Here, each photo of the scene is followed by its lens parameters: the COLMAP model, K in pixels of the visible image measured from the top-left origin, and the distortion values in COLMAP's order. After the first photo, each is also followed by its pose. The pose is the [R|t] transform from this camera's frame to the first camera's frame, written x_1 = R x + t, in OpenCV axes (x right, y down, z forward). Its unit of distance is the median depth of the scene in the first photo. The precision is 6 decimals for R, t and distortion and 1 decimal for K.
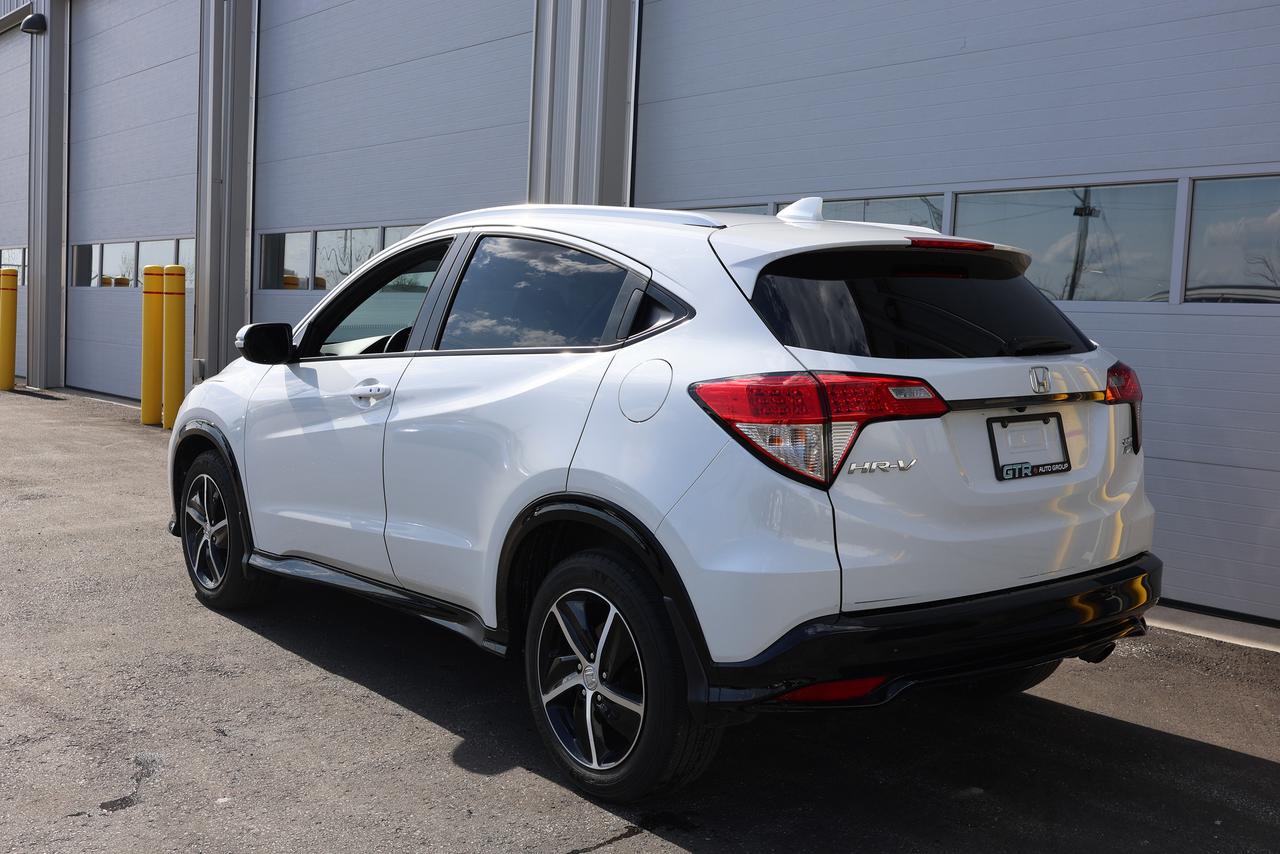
lens RADIAL K [[1369.8, 0, 640.0], [0, 1369.8, 427.0], [0, 0, 1]] dist [-0.003878, -0.007436]
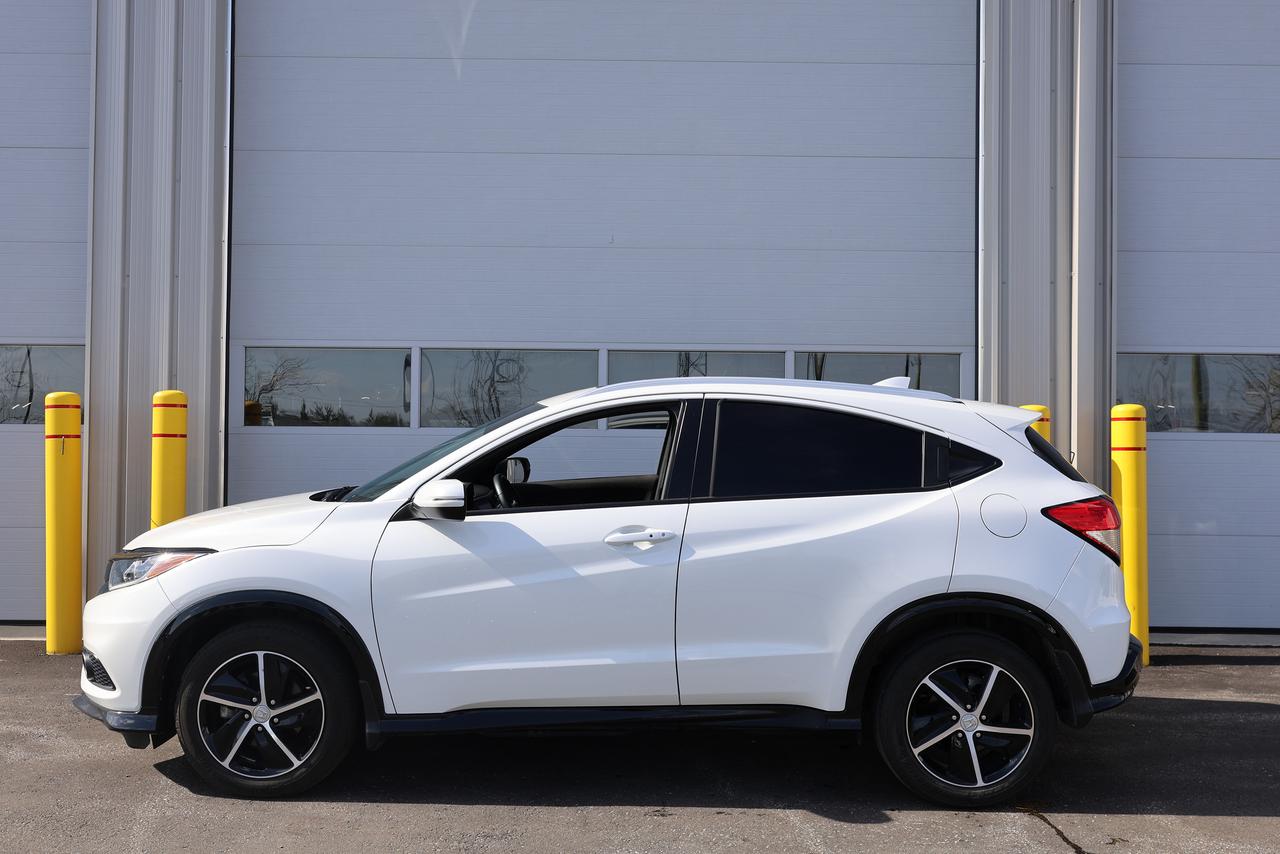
lens RADIAL K [[1109.1, 0, 639.6], [0, 1109.1, 400.7], [0, 0, 1]] dist [0.004766, 0.005783]
pose [[0.630688, 0.004890, 0.776021, -0.487448], [0.075877, 0.994800, -0.067935, -0.040890], [-0.772318, 0.101728, 0.627038, 0.217889]]
